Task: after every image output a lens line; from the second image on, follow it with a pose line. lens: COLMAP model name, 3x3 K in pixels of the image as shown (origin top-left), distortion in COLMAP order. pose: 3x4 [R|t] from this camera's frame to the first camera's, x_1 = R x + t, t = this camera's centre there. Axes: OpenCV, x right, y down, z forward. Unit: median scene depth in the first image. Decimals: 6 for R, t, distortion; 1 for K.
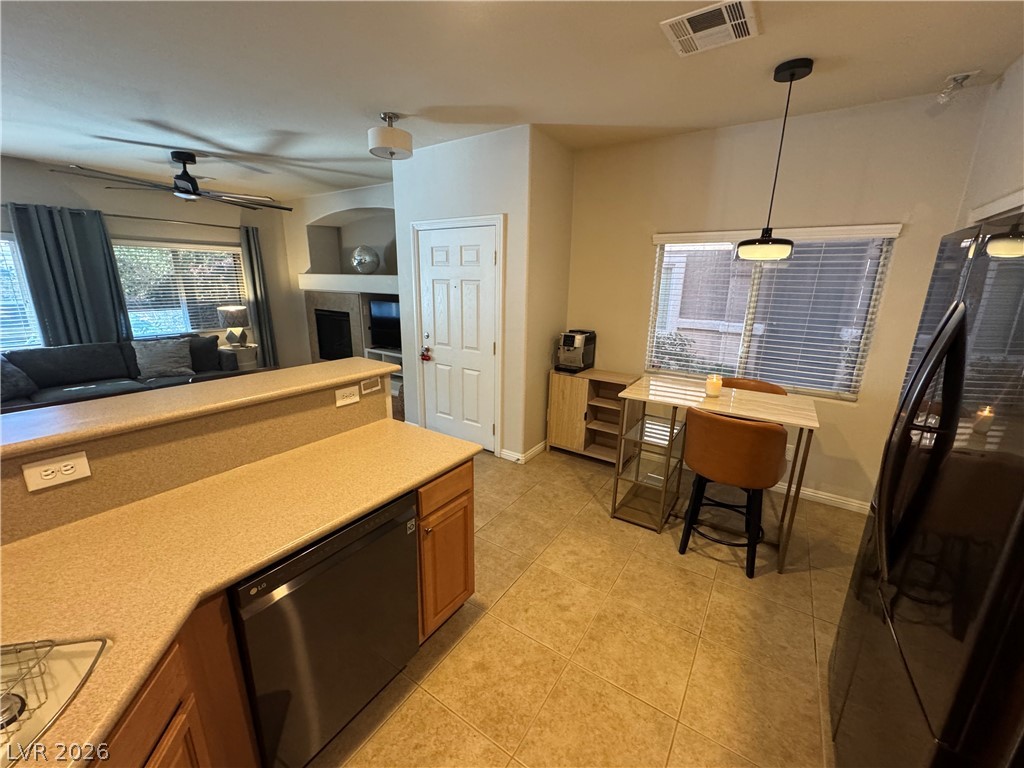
lens RADIAL K [[406.3, 0, 512.9], [0, 406.3, 386.2], [0, 0, 1]] dist [-0.002262, 0.000017]
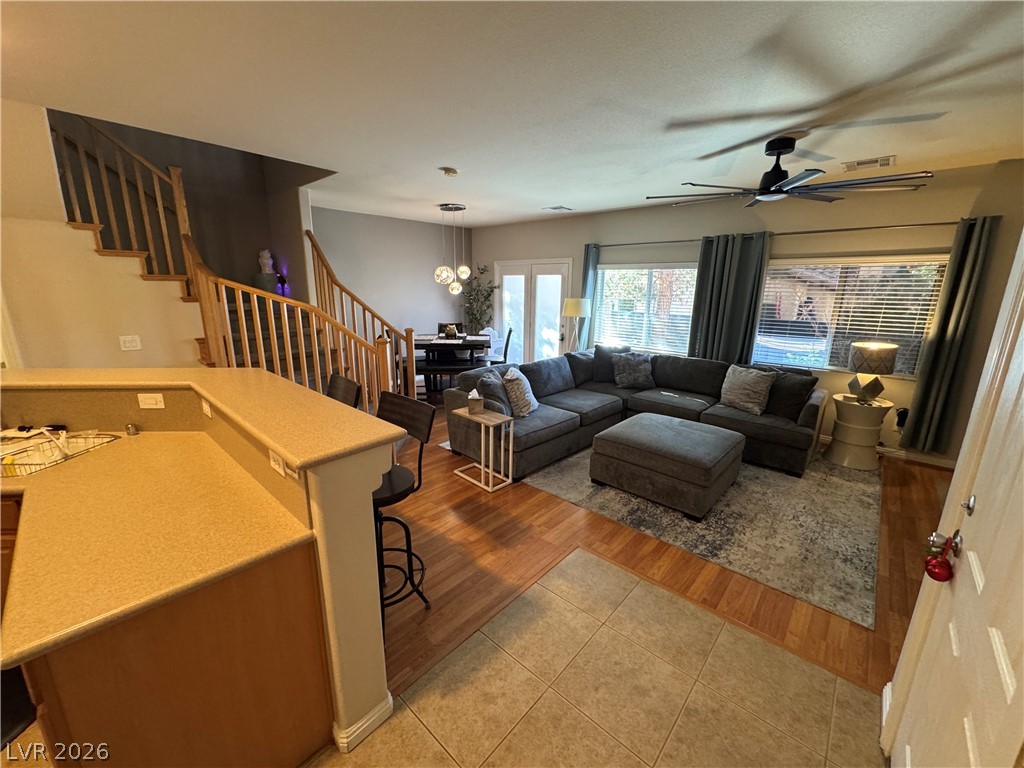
lens RADIAL K [[406.3, 0, 512.9], [0, 406.3, 386.2], [0, 0, 1]] dist [-0.002262, 0.000017]
pose [[-0.147155, 0.215162, -0.965428, 0.102863], [-0.264198, 0.932041, 0.247991, -0.191674], [0.953176, 0.291557, -0.080309, 0.690230]]
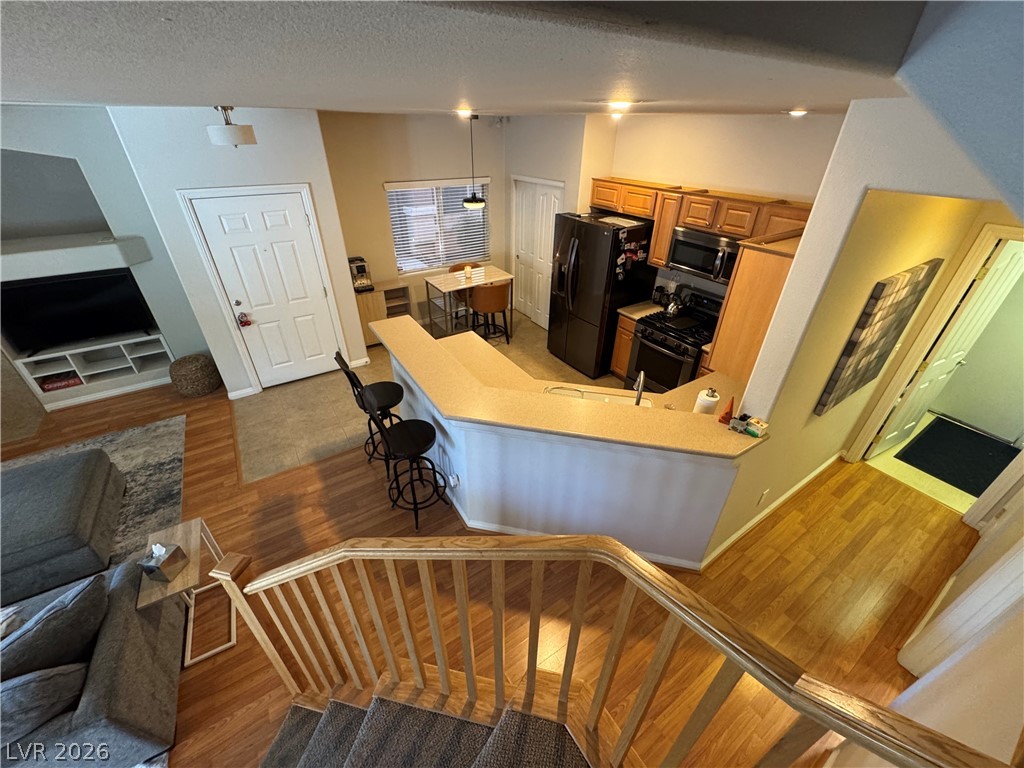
lens RADIAL K [[405.9, 0, 512.0], [0, 405.9, 384.0], [0, 0, 1]] dist [-0.006826, -0.000094]
pose [[0.394206, -0.503163, 0.769044, -0.840760], [0.230445, 0.864191, 0.447291, -0.247970], [-0.889661, 0.000897, 0.456620, -0.091865]]
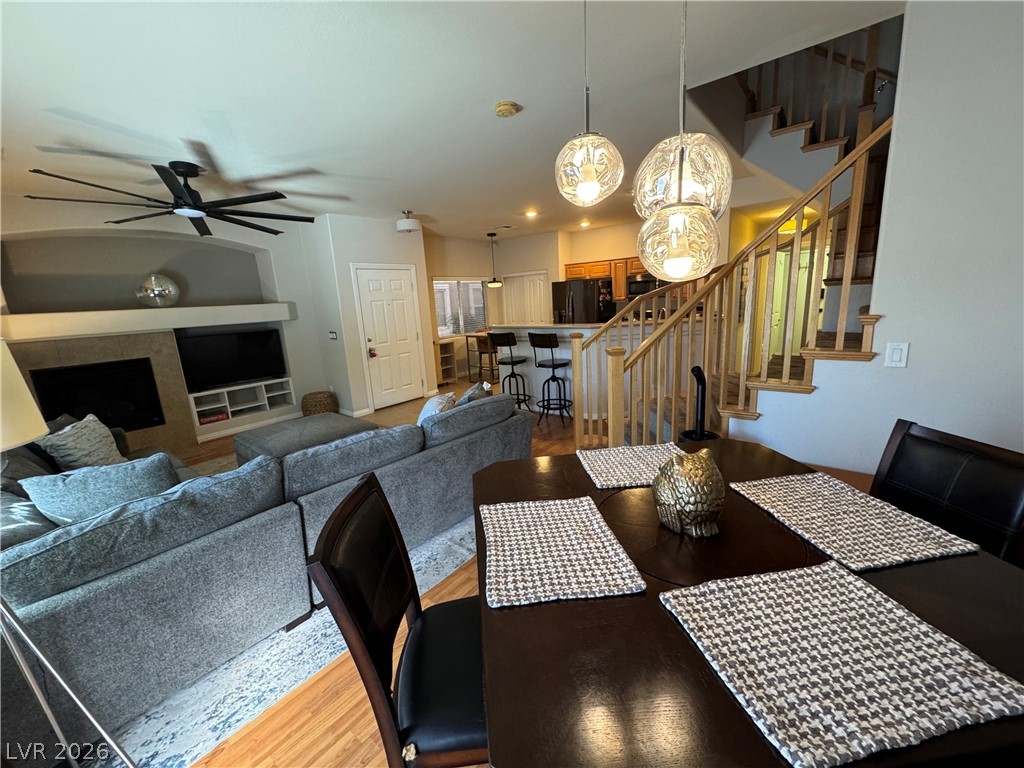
lens RADIAL K [[406.3, 0, 512.9], [0, 406.3, 386.2], [0, 0, 1]] dist [-0.002262, 0.000017]
pose [[0.087692, -0.233194, 0.968468, -1.624244], [0.308707, 0.930712, 0.196150, -0.098344], [-0.947106, 0.281773, 0.153605, 0.344162]]
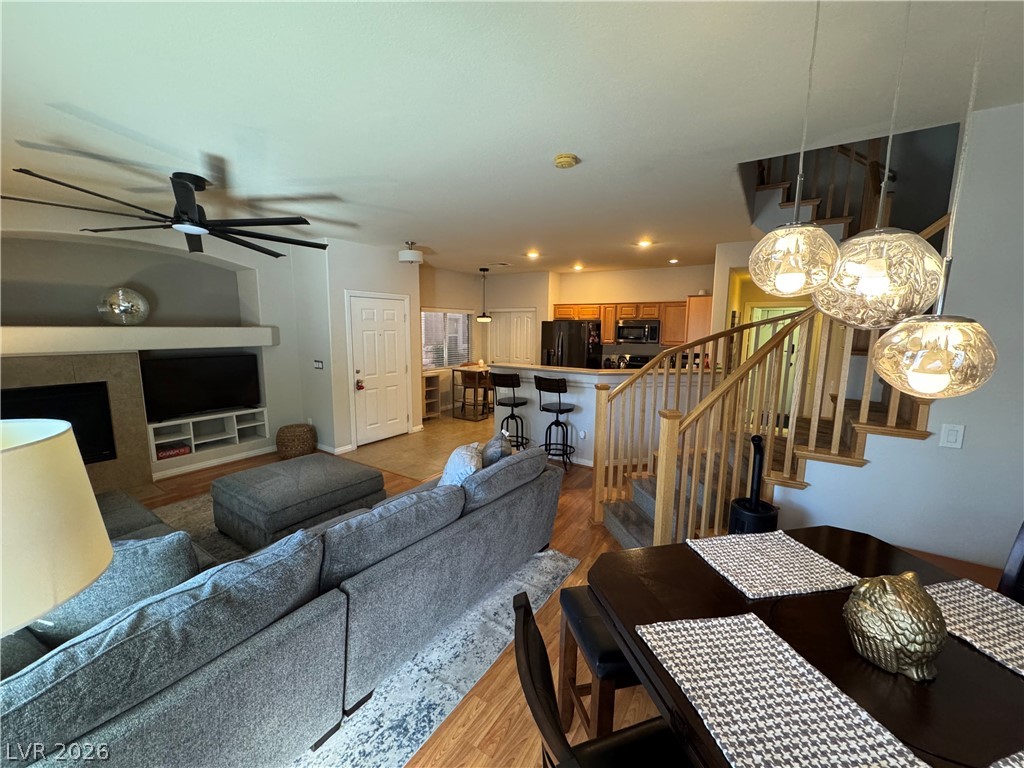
lens RADIAL K [[406.3, 0, 512.9], [0, 406.3, 386.2], [0, 0, 1]] dist [-0.002262, 0.000017]
pose [[-0.010238, -0.164654, 0.986298, -1.578845], [0.244848, 0.955911, 0.162123, -0.171991], [-0.969507, 0.243153, 0.030529, 0.474502]]
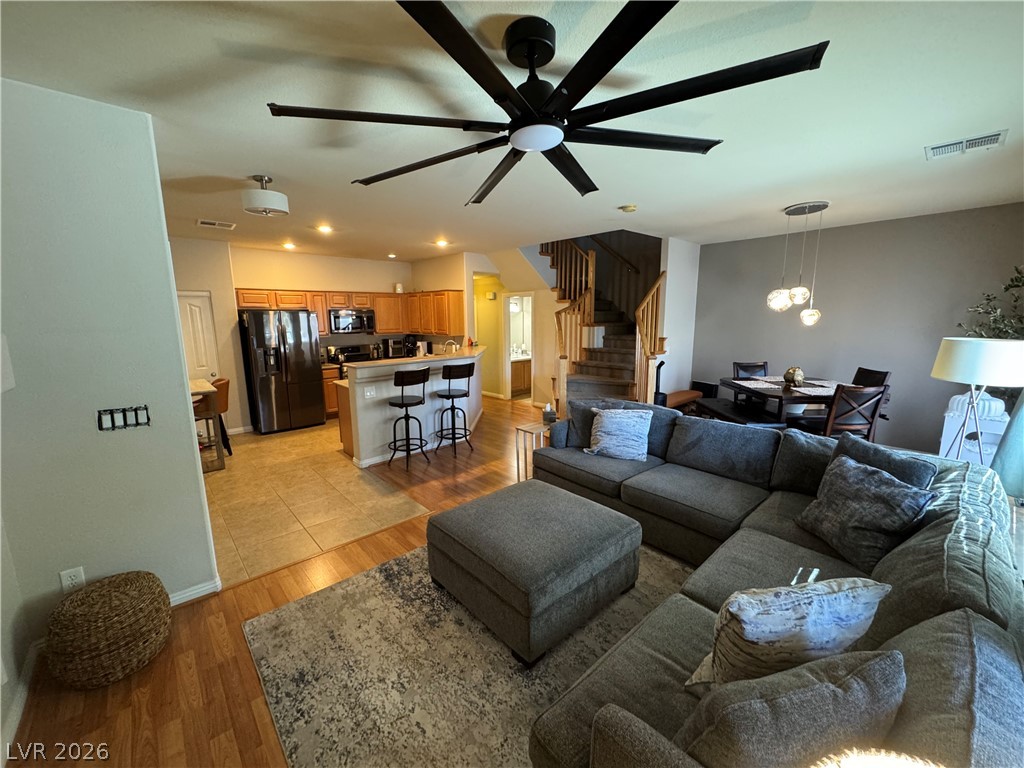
lens RADIAL K [[406.3, 0, 512.9], [0, 406.3, 386.2], [0, 0, 1]] dist [-0.002262, 0.000017]
pose [[-0.969911, -0.050652, 0.238132, -0.881486], [0.053654, 0.909599, 0.412009, -0.412428], [-0.237474, 0.412389, -0.879512, 1.447526]]
